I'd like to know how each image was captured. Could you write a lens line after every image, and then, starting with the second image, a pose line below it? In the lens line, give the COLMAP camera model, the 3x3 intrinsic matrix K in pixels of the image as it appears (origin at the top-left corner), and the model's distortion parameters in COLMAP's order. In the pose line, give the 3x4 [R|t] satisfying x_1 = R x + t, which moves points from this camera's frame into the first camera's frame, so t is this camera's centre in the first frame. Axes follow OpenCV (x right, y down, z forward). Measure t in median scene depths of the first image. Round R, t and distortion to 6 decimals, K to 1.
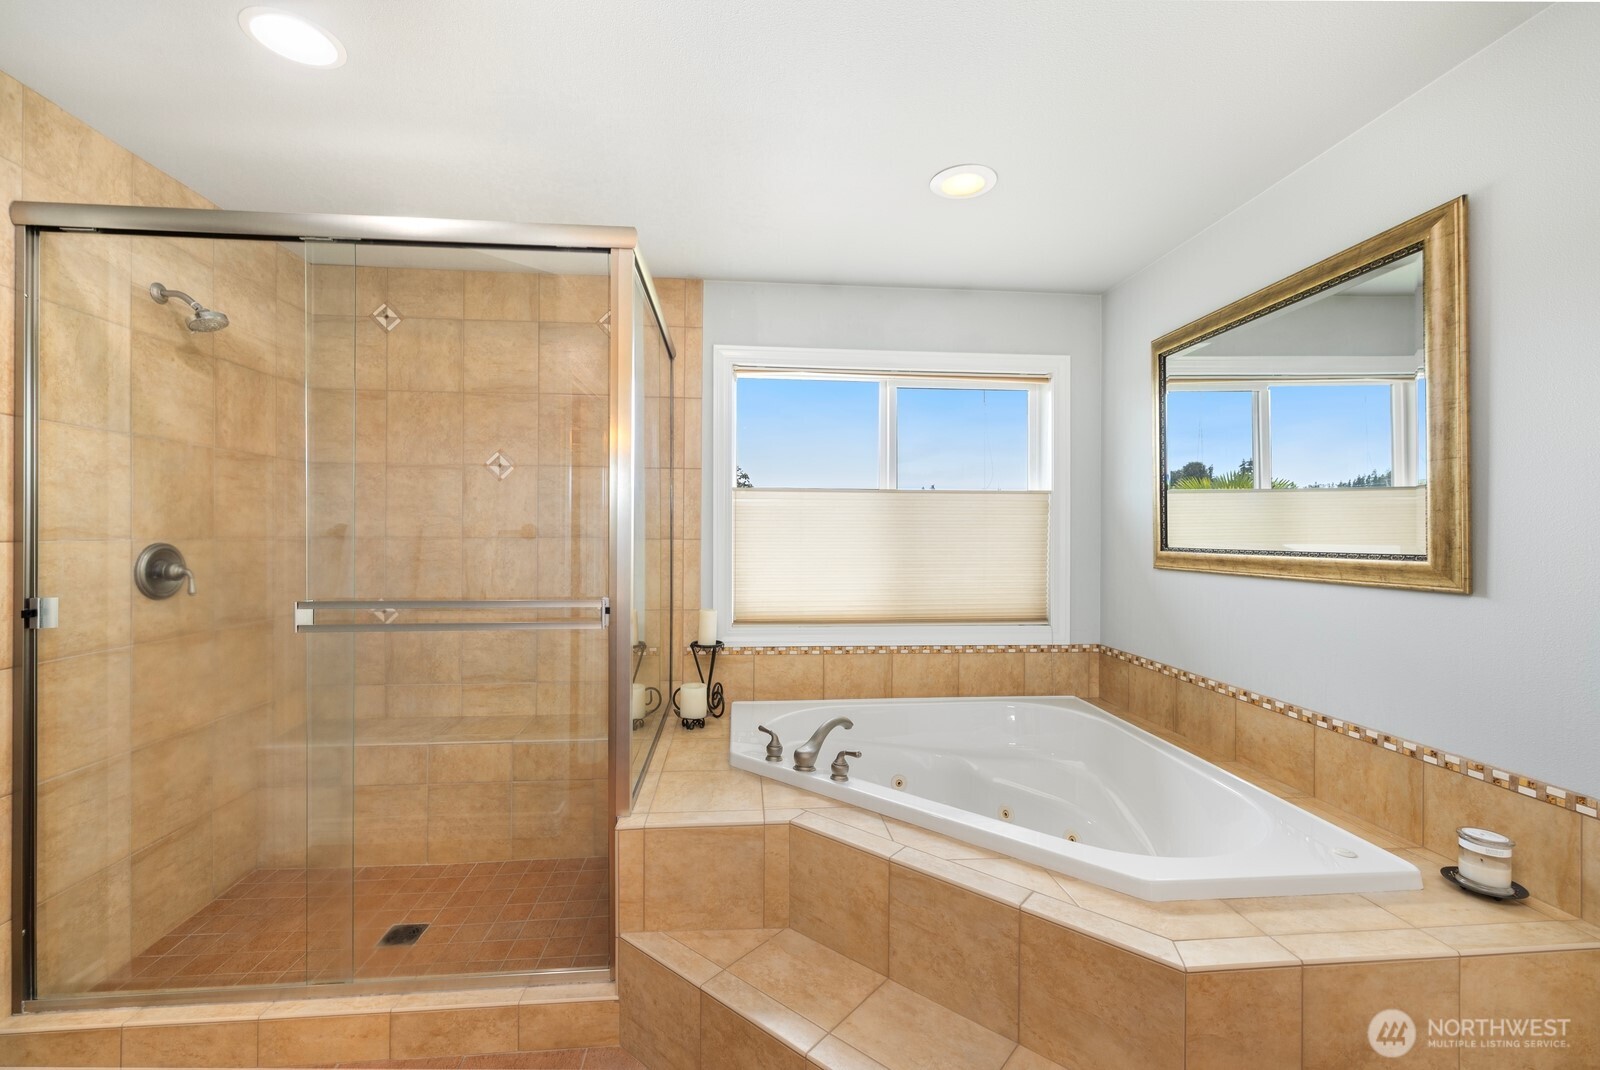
lens RADIAL K [[673.0, 0, 791.6], [0, 673.0, 532.5], [0, 0, 1]] dist [0.001287, 0.000192]
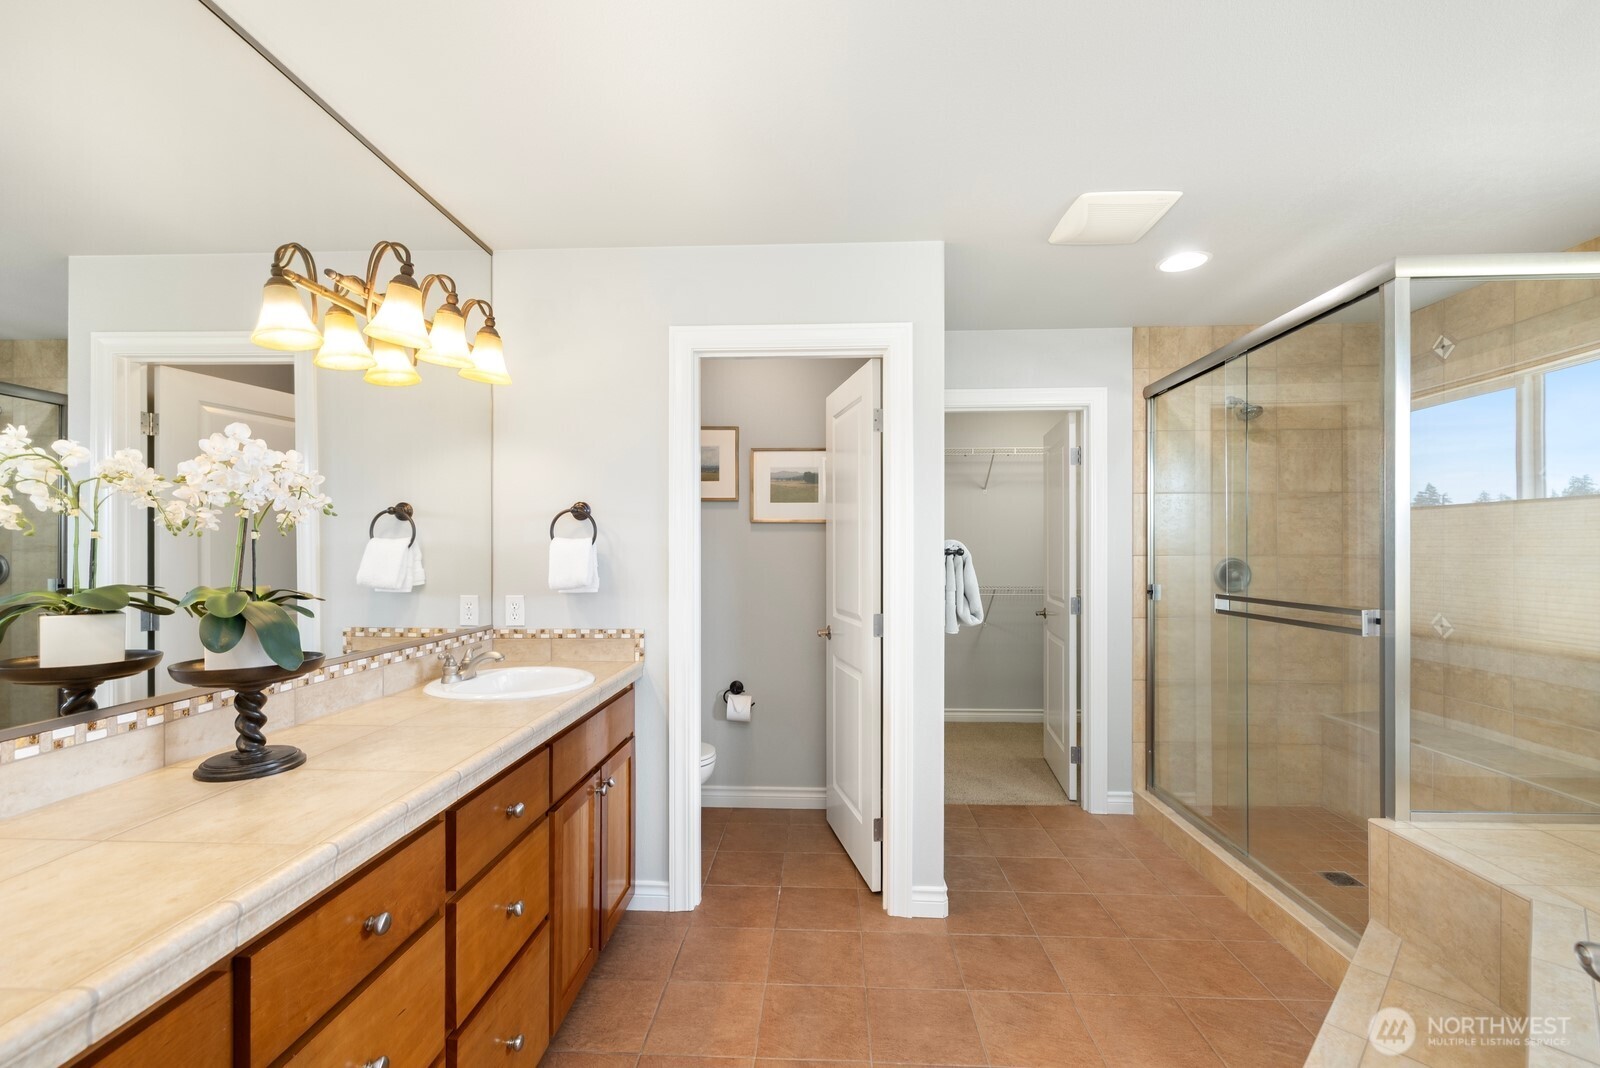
lens RADIAL K [[685.5, 0, 802.6], [0, 685.5, 544.3], [0, 0, 1]] dist [0.000036, 0.000220]
pose [[-0.126128, -0.013045, -0.991928, 0.789345], [0.000522, 0.999913, -0.013217, 0.004445], [0.992014, -0.002185, -0.126110, 0.187338]]
